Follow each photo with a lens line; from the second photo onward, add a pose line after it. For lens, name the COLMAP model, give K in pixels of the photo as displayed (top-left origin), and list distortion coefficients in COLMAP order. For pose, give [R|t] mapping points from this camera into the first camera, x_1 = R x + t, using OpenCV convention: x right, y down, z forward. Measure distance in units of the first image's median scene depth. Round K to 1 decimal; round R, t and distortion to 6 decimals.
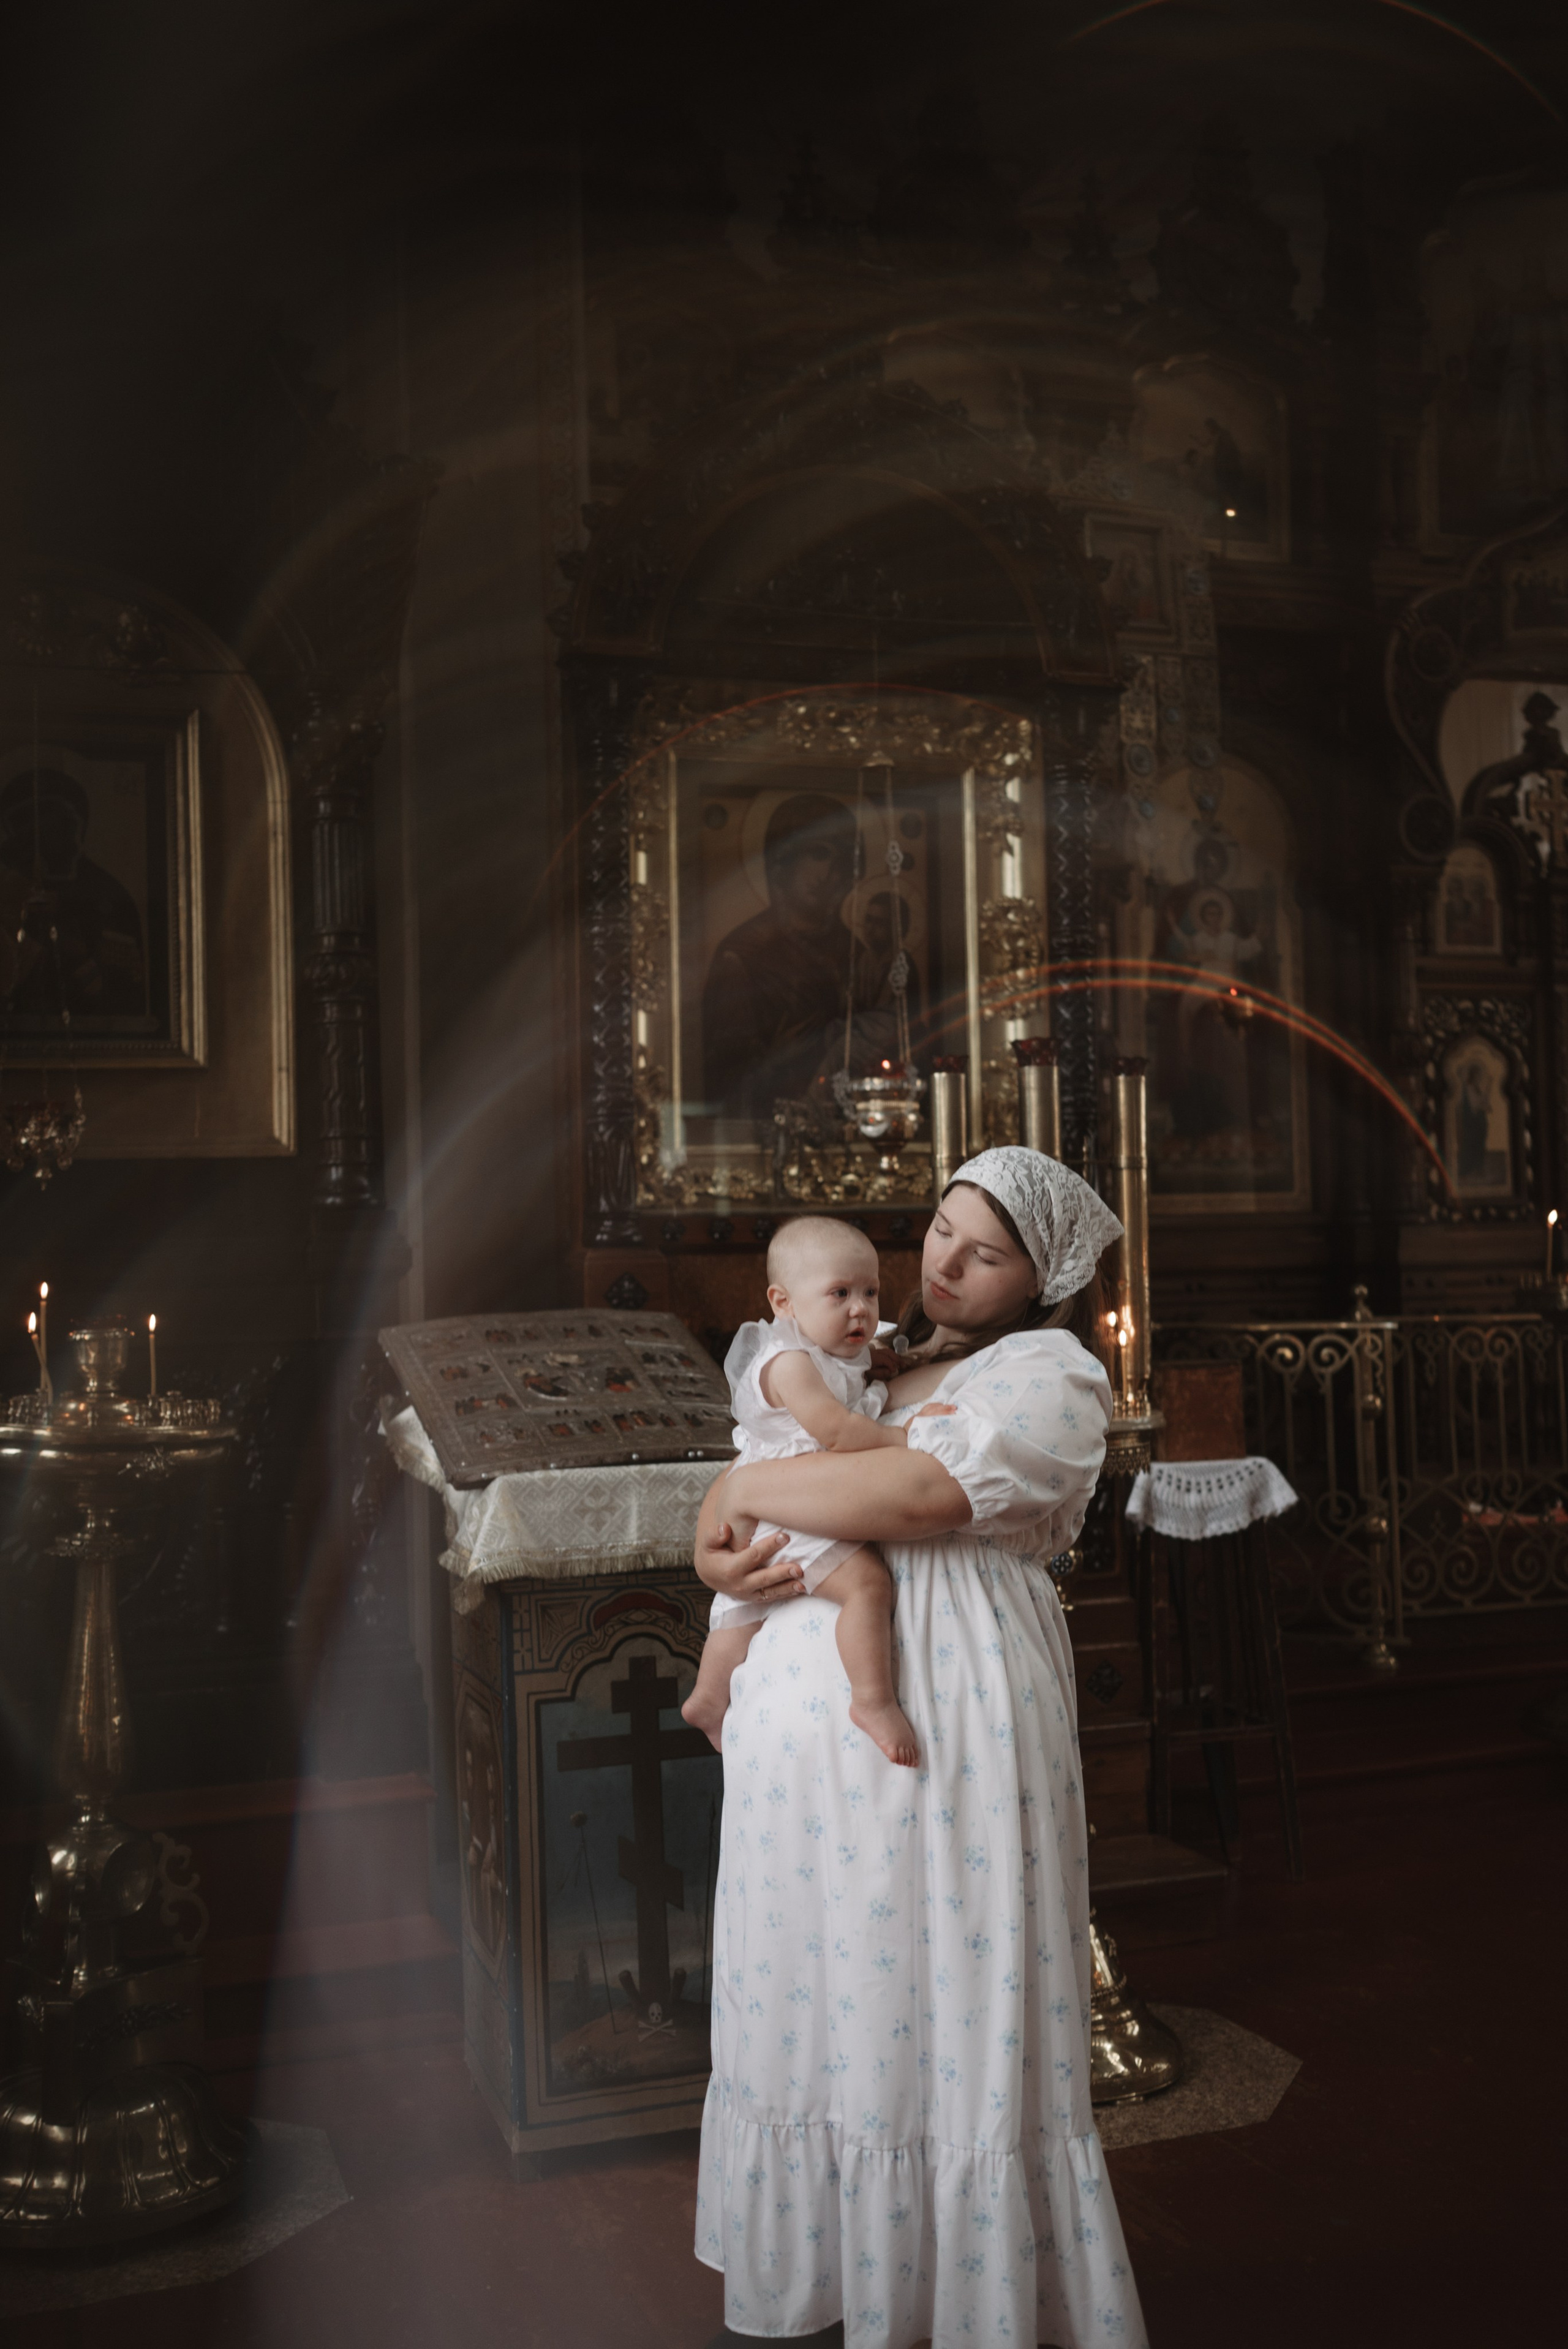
lens RADIAL K [[2311.2, 0, 787.5], [0, 2311.2, 1173.9], [0, 0, 1]] dist [-0.007538, 0.003814]
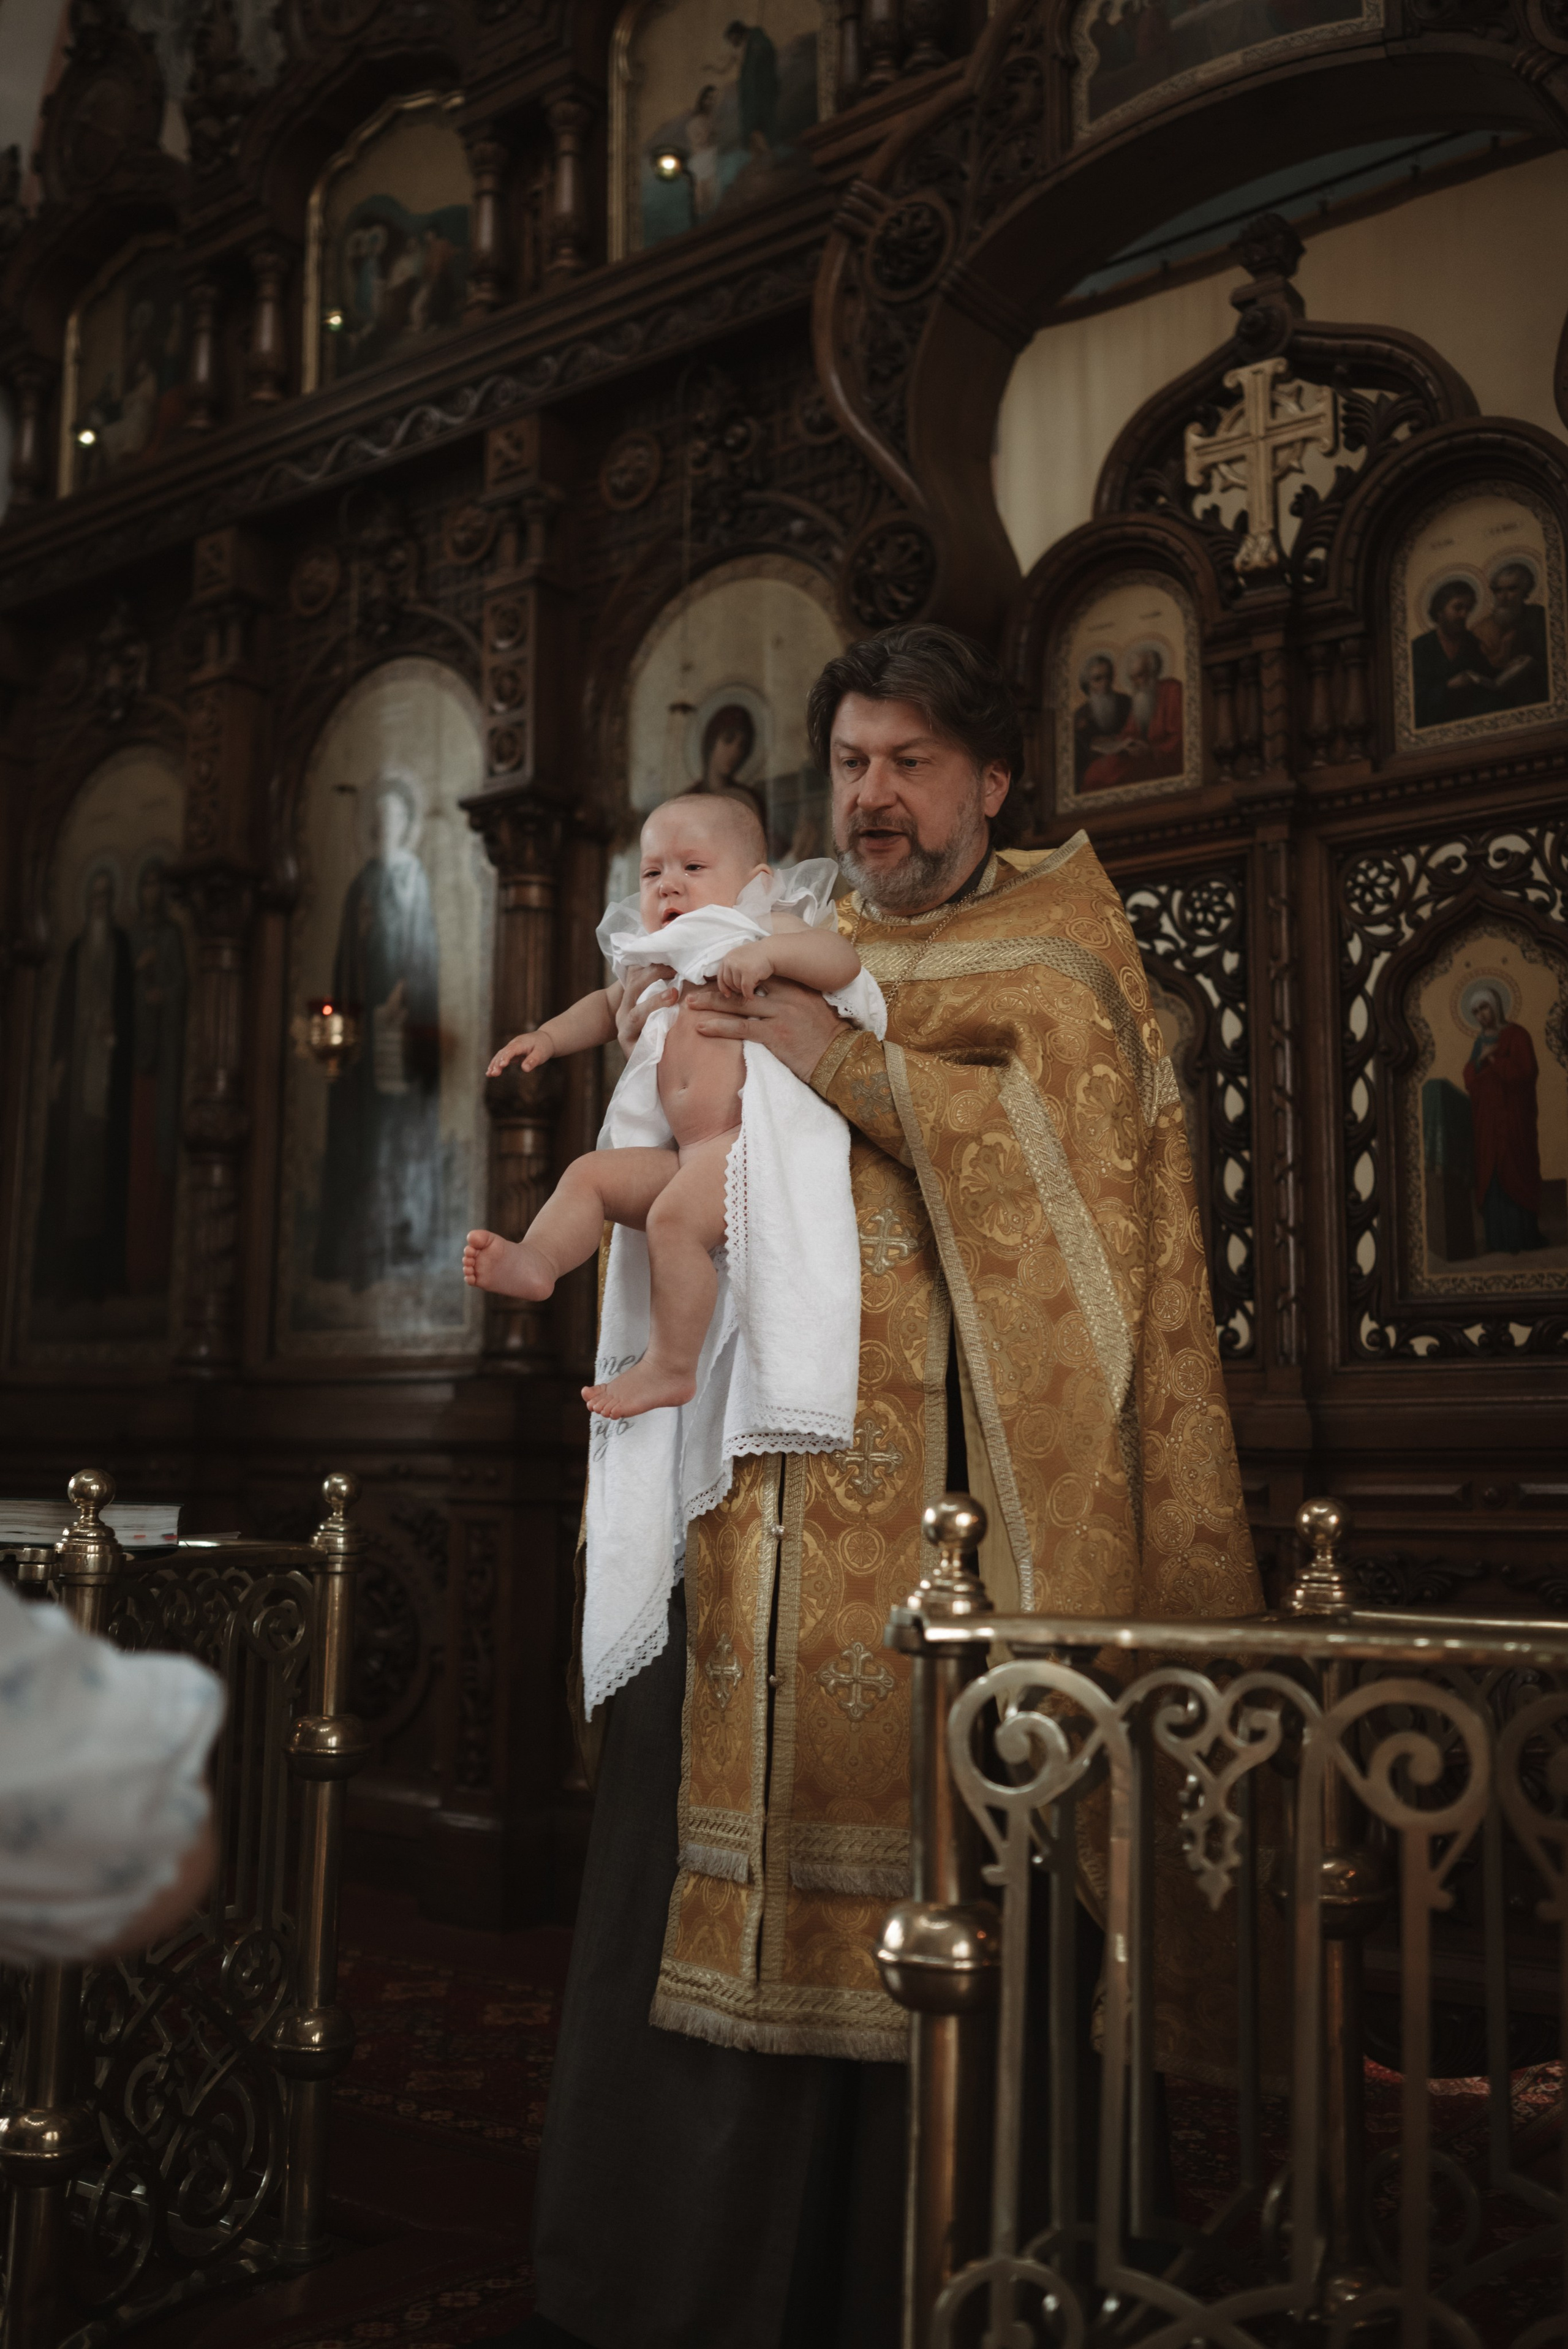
lens RADIAL K [[2253.4, 0, 792.6], [0, 2253.4, 1170.8], [0, 0, 1]] dist [-0.008092, 0.013972]
pose [[0.550245, -0.077913, -0.831360, 0.969856], [0.008690, 0.996118, -0.087602, 0.033147], [0.834958, 0.040978, 0.548786, 1.039752]]
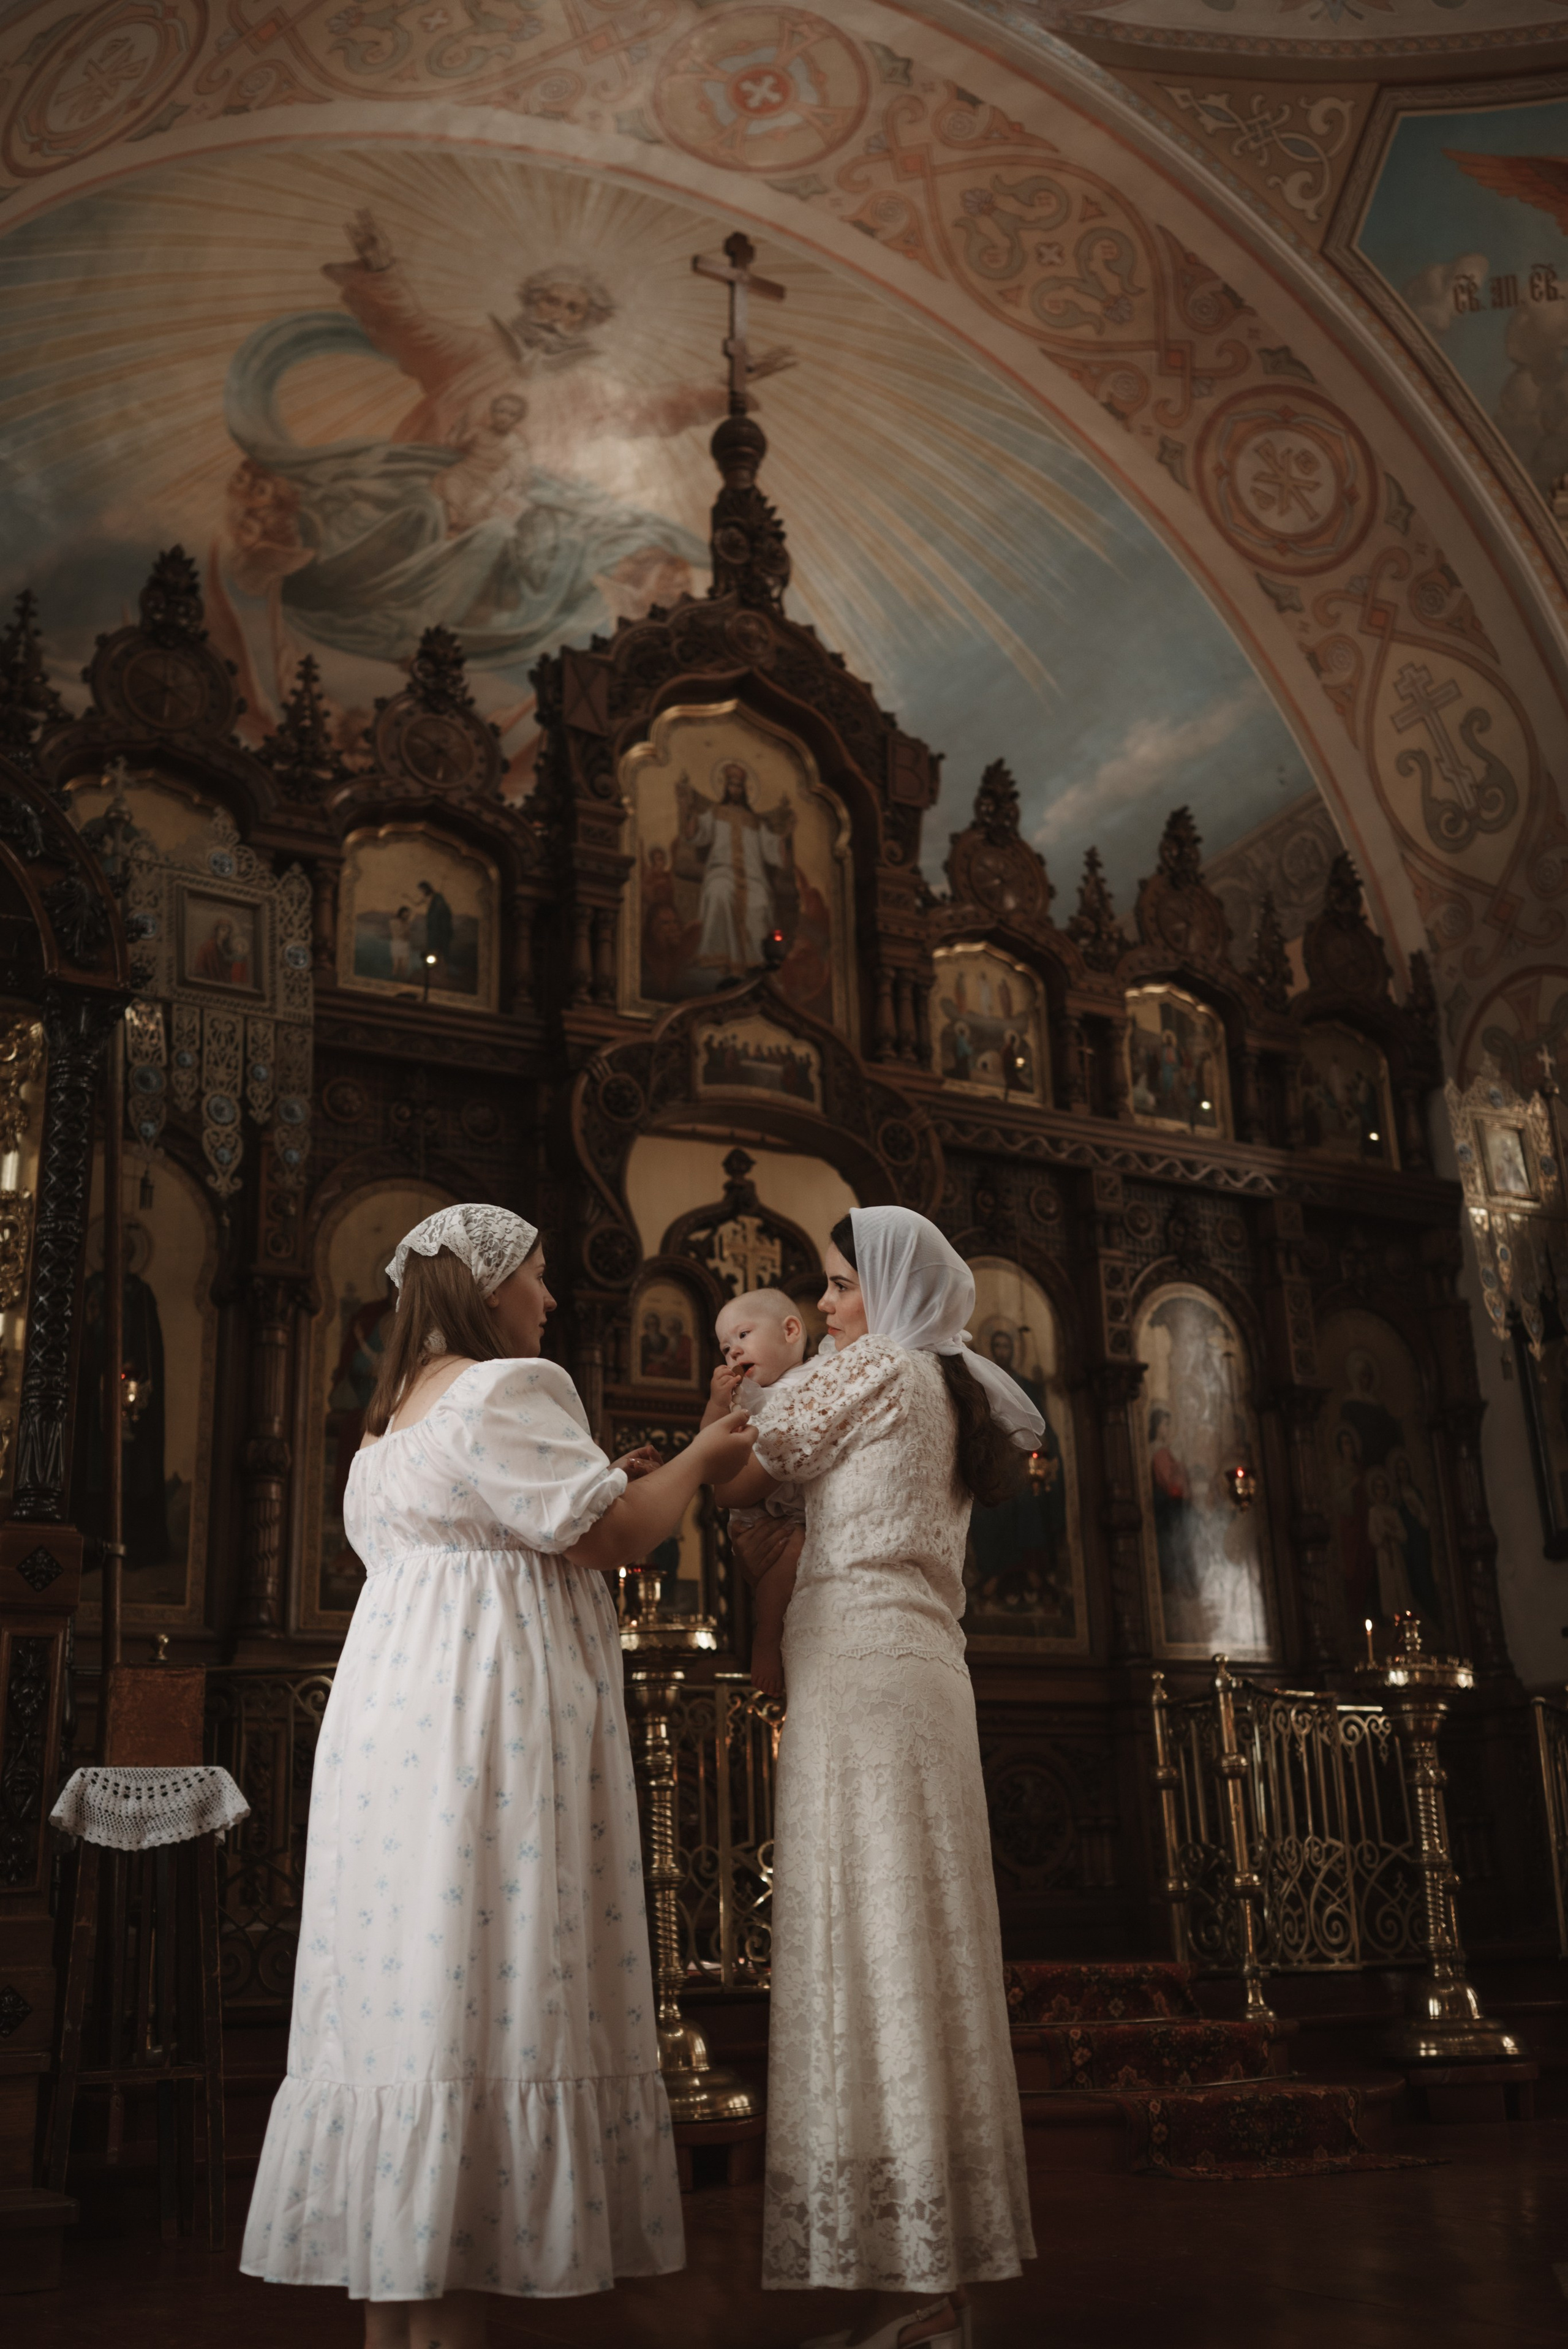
lens RADIAL K [[2280.0, 0, 774.1], [0, 2280.0, 1160.8], [0, 0, 1]] dist [-0.011346, 0.023199]
pose [[0.985294, 0.048311, 0.163894, 0.260080], [0.000663, 0.958109, -0.286404, 0.149860], [-0.170865, 0.282301, 0.943987, 0.010459]]
